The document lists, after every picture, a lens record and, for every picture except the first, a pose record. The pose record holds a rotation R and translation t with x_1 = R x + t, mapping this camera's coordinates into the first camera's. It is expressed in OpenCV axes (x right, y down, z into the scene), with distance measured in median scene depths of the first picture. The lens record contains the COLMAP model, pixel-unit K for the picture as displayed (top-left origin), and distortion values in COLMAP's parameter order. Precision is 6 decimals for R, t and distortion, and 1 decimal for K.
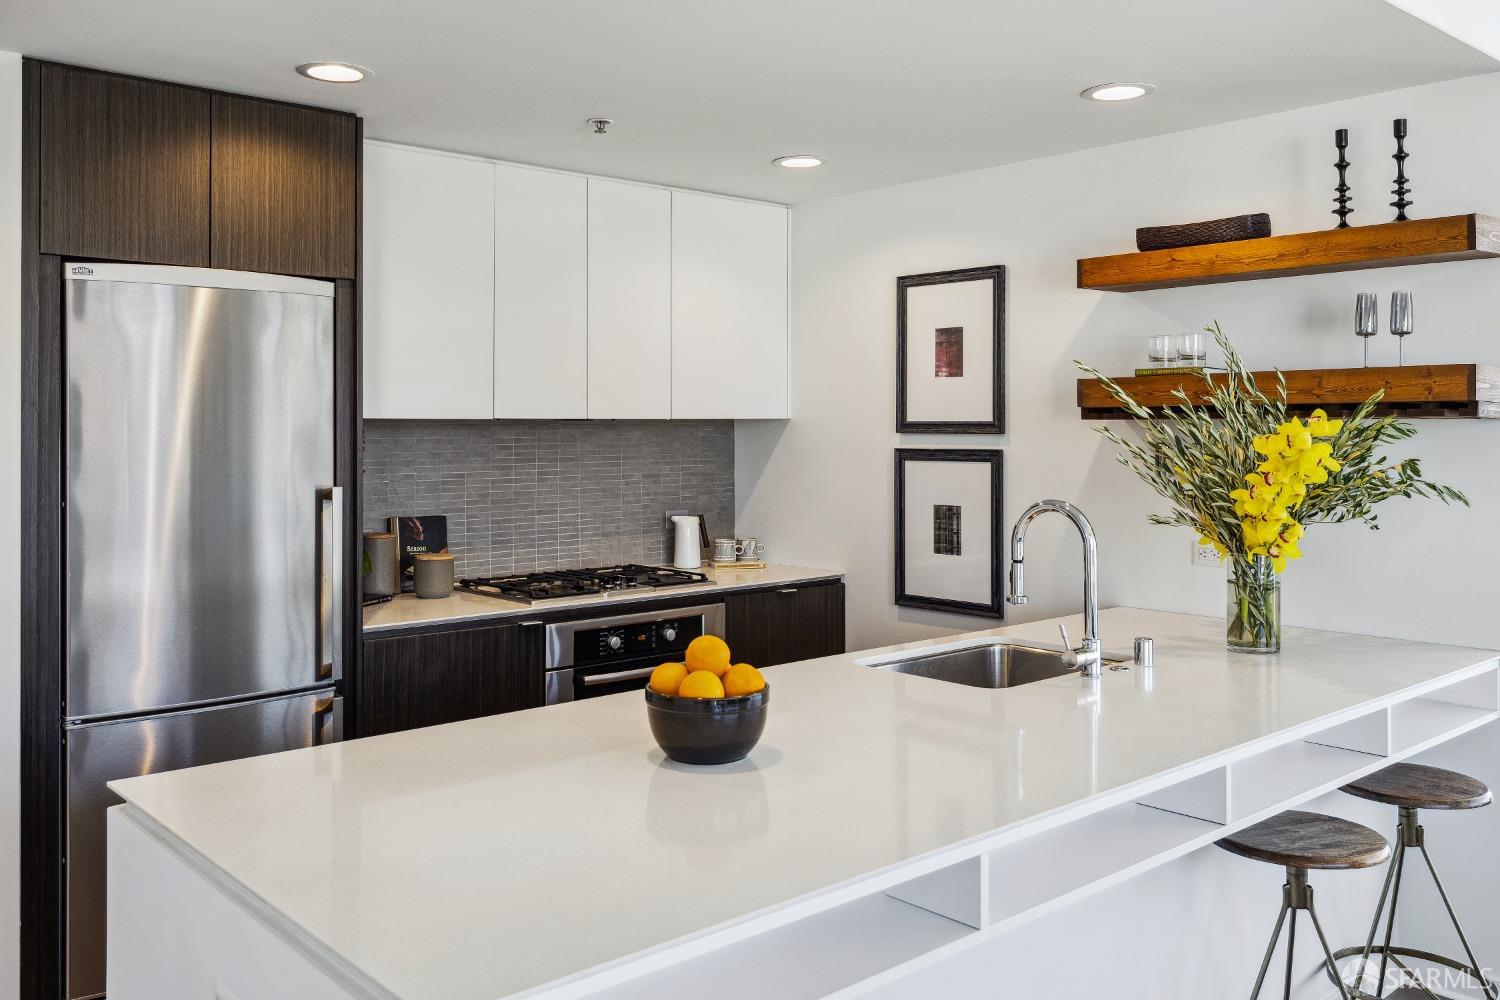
lens RADIAL K [[1263.9, 0, 726.7], [0, 1263.9, 433.0], [0, 0, 1]] dist [-0.006992, 0.016562]
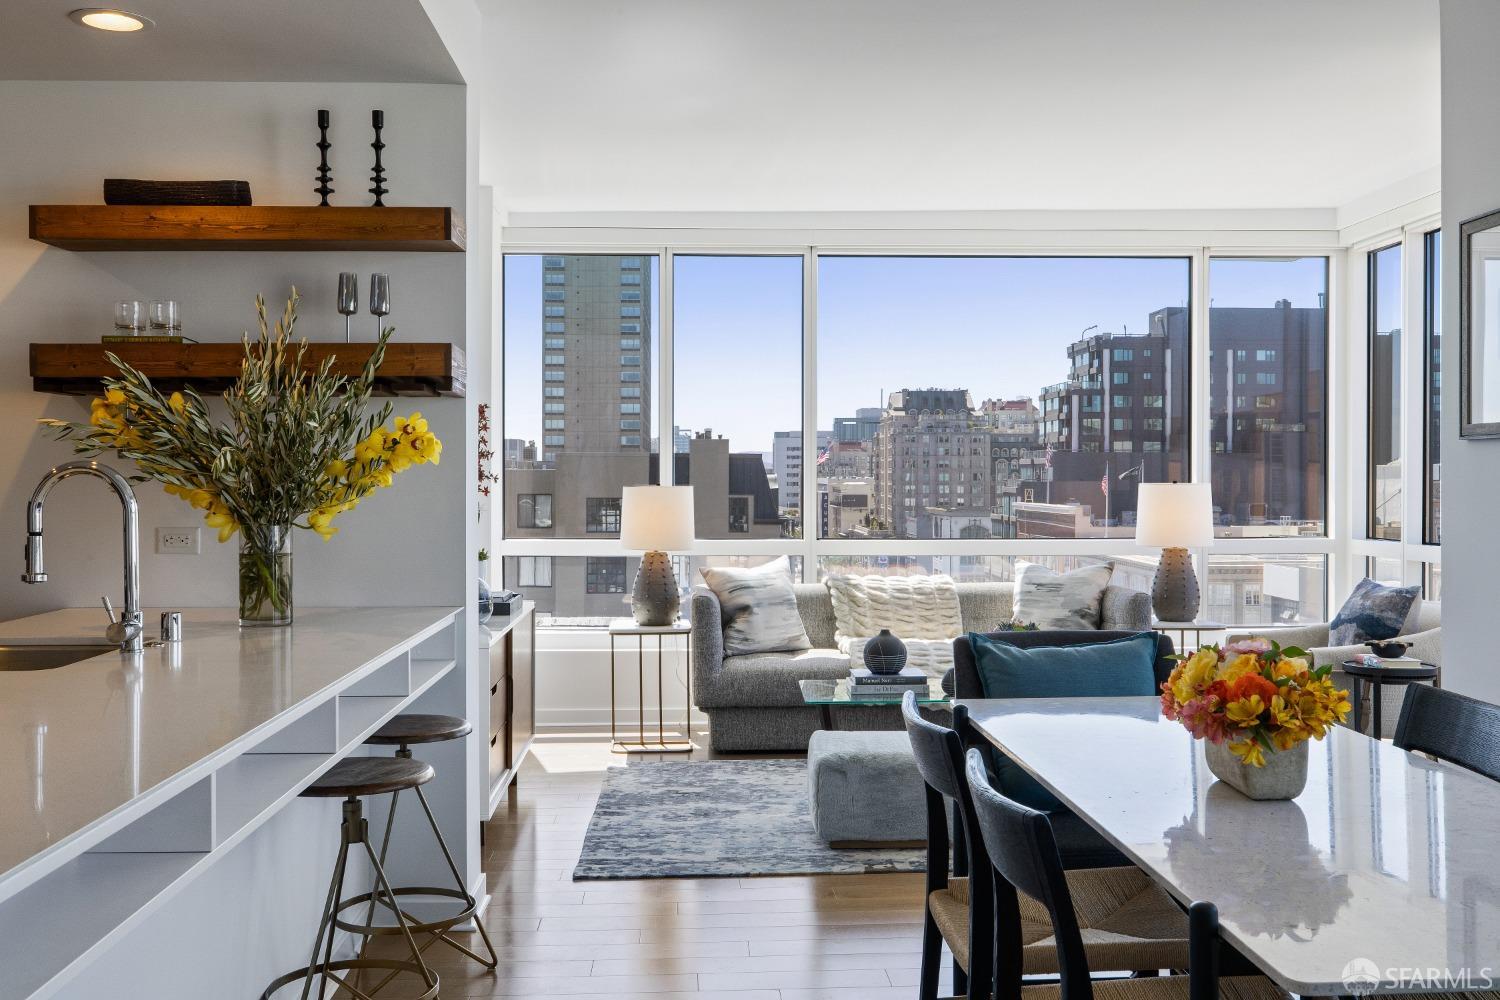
lens RADIAL K [[1471.4, 0, 743.8], [0, 1471.4, 490.5], [0, 0, 1]] dist [-0.004404, 0.000000]
pose [[0.631466, -0.005964, 0.775380, -0.197027], [0.002608, 0.999981, 0.005568, 0.054278], [-0.775399, -0.001494, 0.631470, -0.010984]]
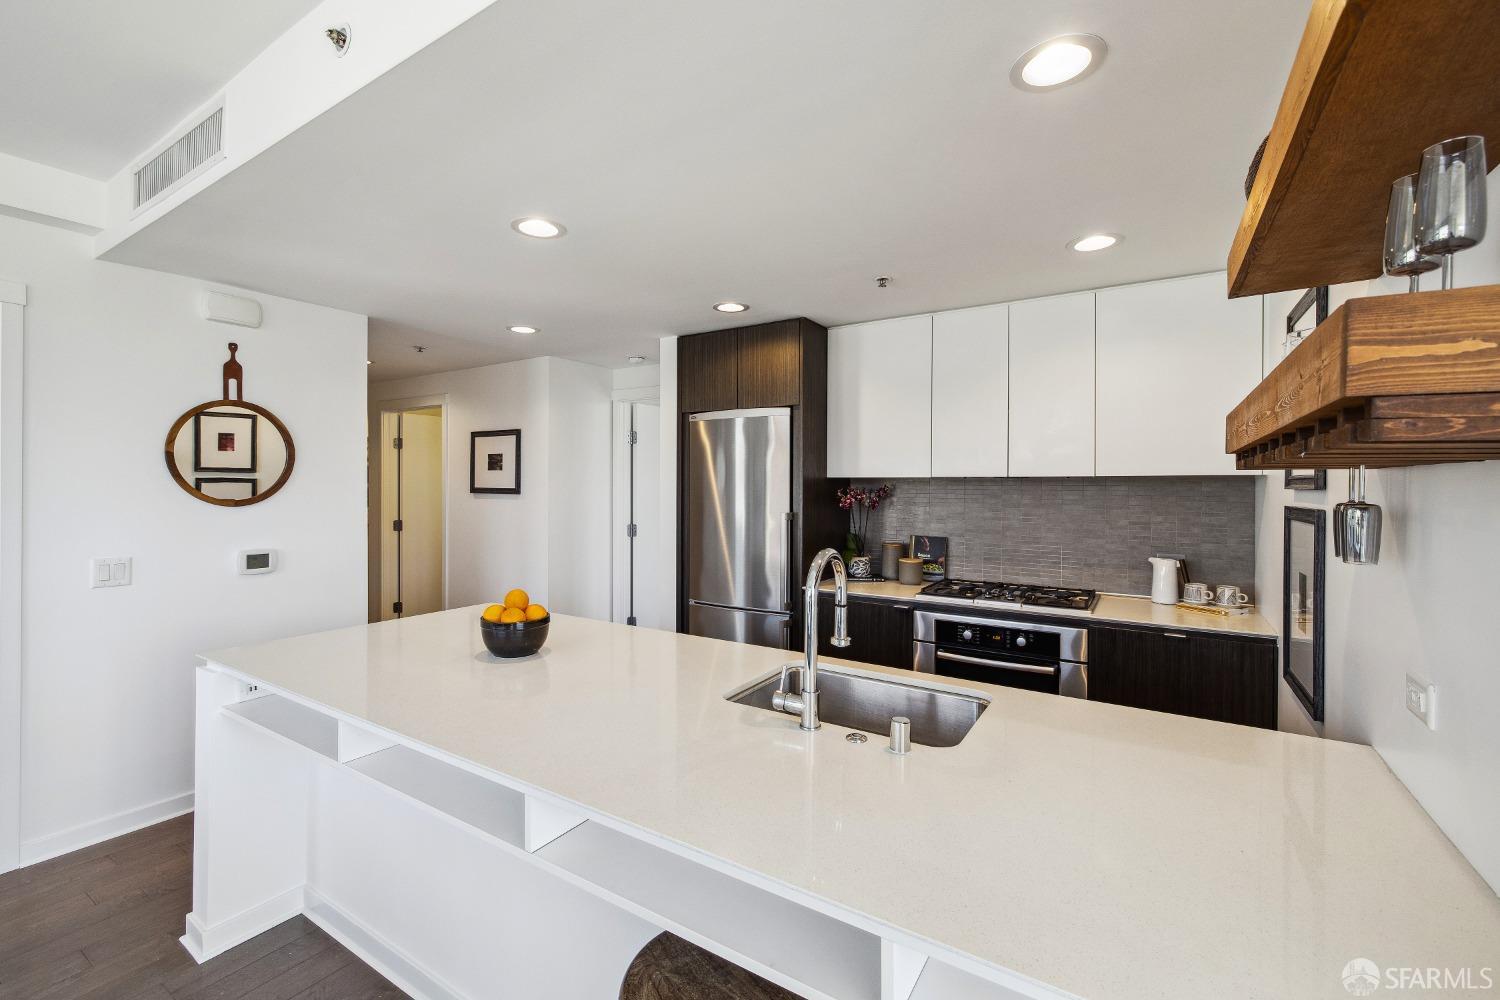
lens RADIAL K [[637.0, 0, 742.3], [0, 637.0, 491.4], [0, 0, 1]] dist [0.001195, 0.000512]
pose [[0.277619, 0.012073, -0.960615, 0.580463], [-0.009886, 0.999904, 0.009709, 0.001503], [0.960640, 0.006801, 0.277711, 0.621615]]
